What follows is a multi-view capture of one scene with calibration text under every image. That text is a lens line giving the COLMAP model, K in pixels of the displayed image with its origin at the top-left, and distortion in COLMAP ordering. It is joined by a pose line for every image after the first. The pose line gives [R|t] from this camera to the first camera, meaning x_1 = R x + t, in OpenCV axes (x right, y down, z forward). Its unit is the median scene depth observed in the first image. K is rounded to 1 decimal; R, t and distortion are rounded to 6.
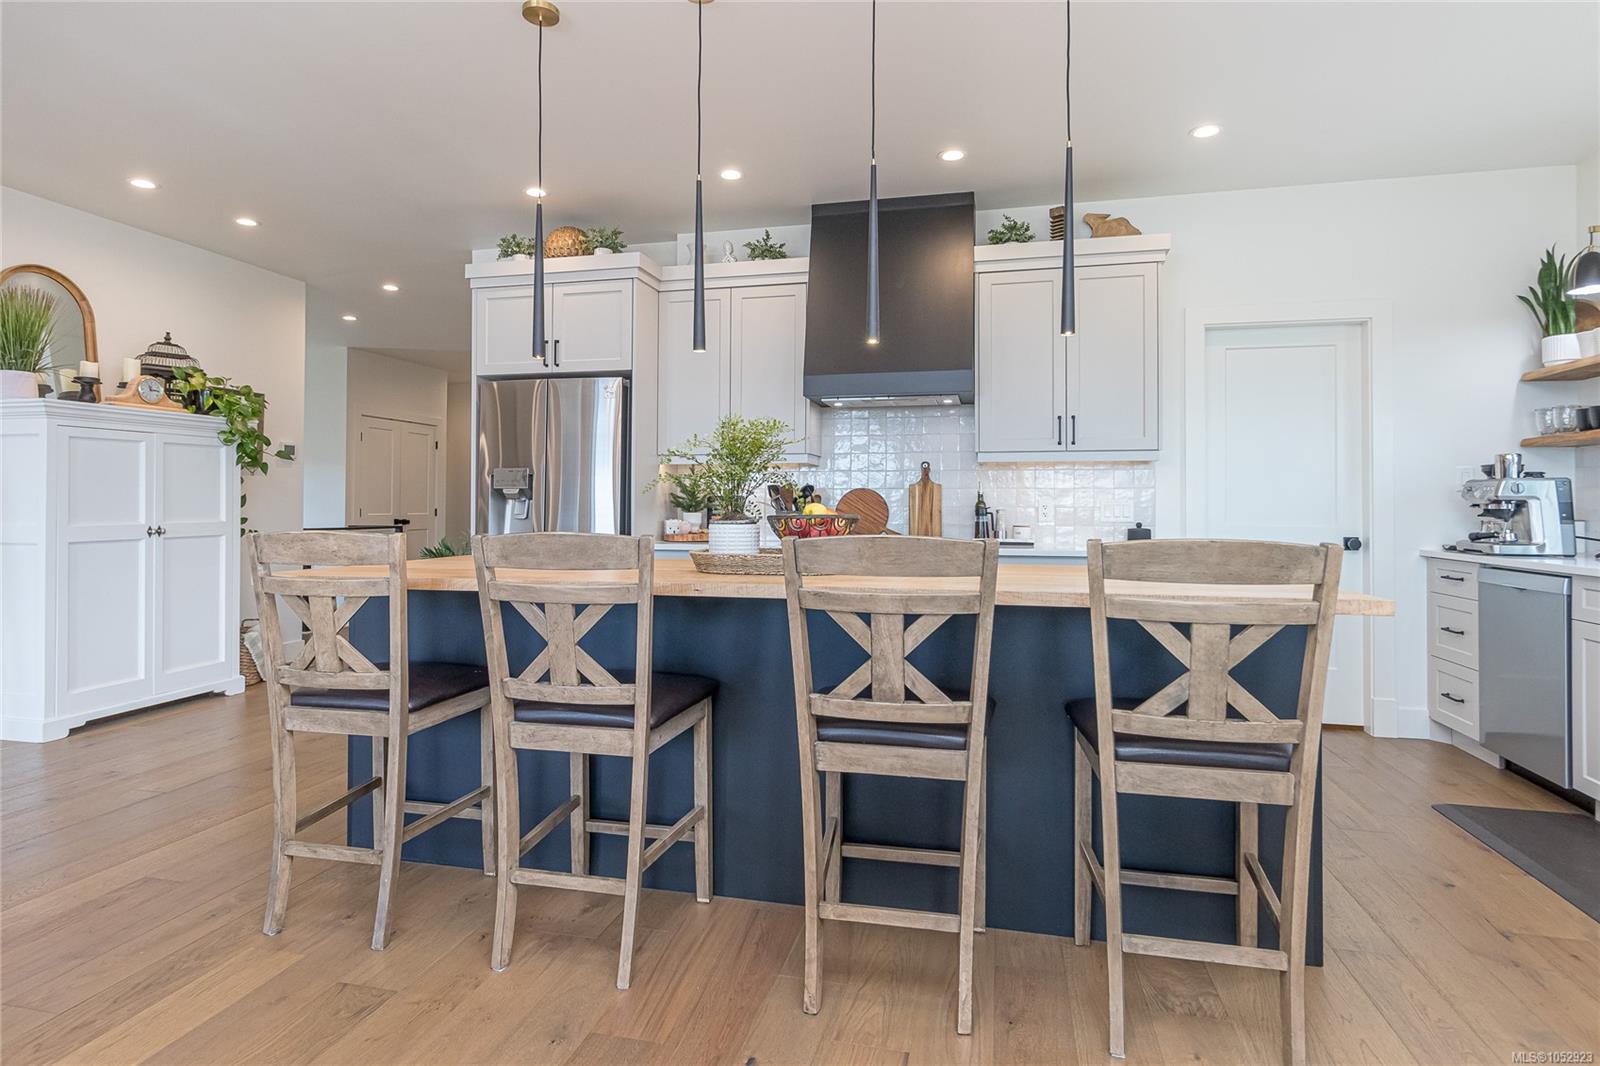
lens RADIAL K [[882.7, 0, 799.2], [0, 882.7, 499.7], [0, 0, 1]] dist [0.006384, 0.001892]
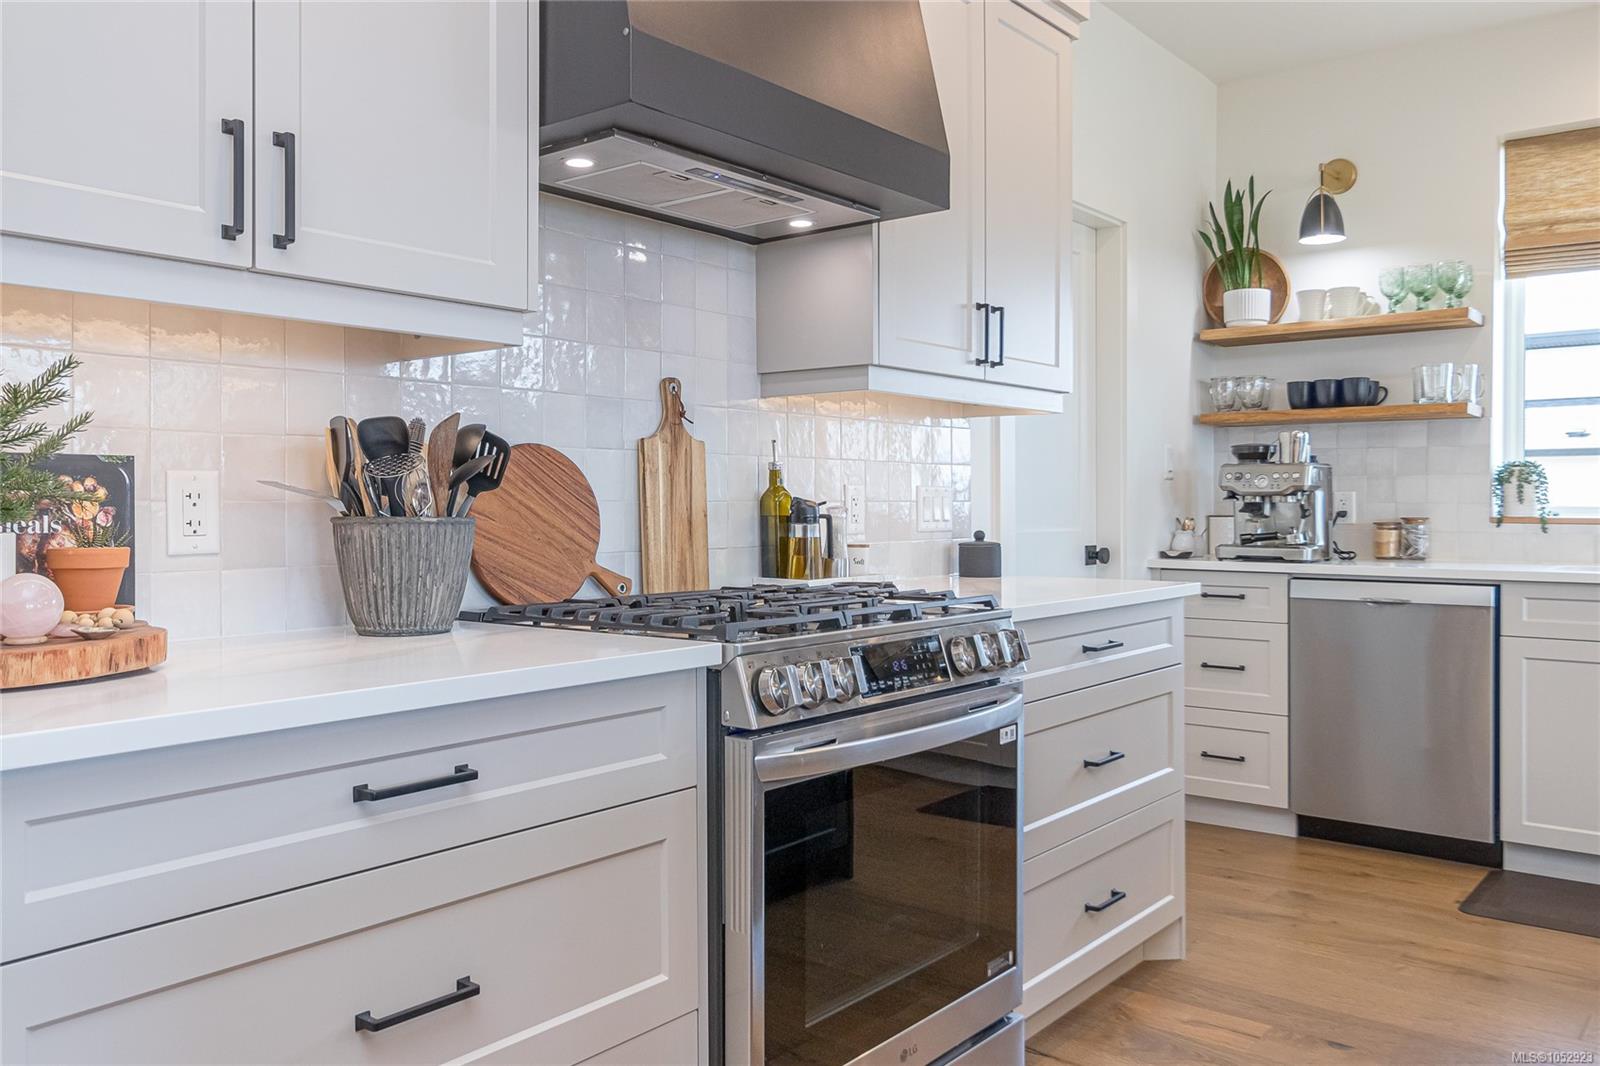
lens RADIAL K [[1250.0, 0, 800.8], [0, 1250.0, 516.4], [0, 0, 1]] dist [-0.002750, -0.082729]
pose [[0.445976, -0.012260, 0.894961, -0.304216], [-0.004446, 0.999864, 0.015912, 0.005934], [-0.895034, -0.011075, 0.445860, 0.733189]]
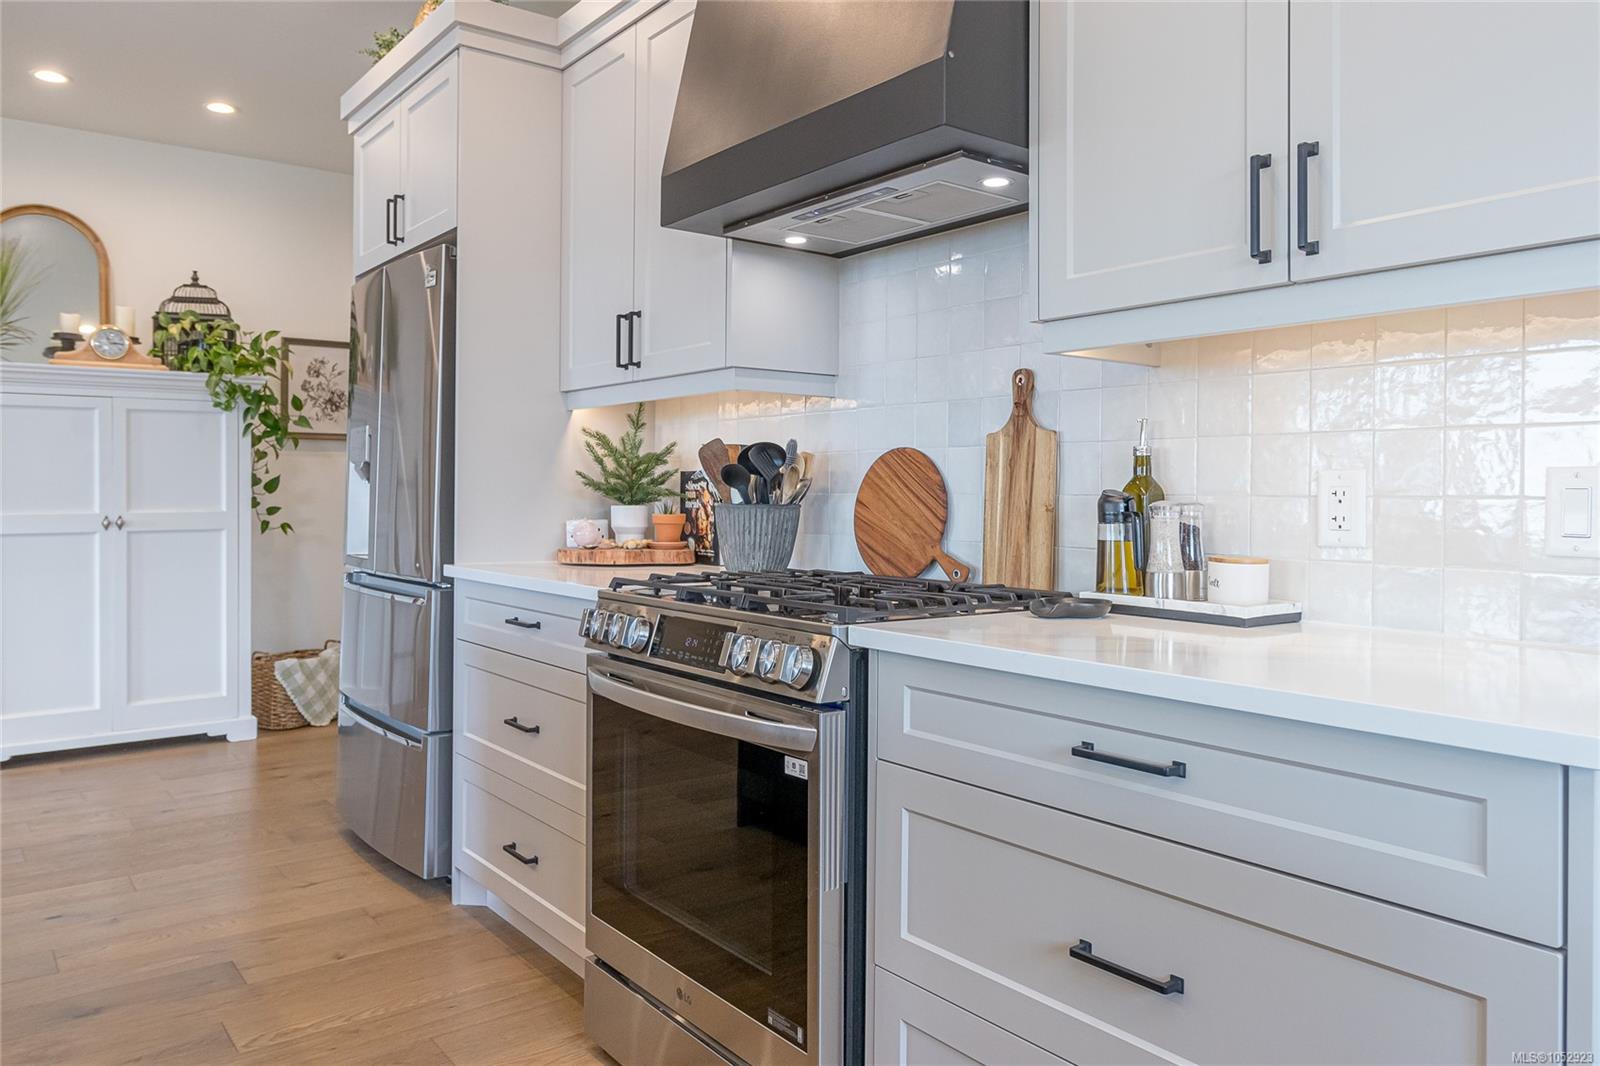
lens RADIAL K [[1146.2, 0, 796.2], [0, 1146.2, 513.5], [0, 0, 1]] dist [0.027374, -0.000330]
pose [[0.762319, 0.013101, -0.647069, 0.383333], [0.001609, 0.999754, 0.022138, 0.005218], [0.647200, -0.017917, 0.762110, 0.592863]]
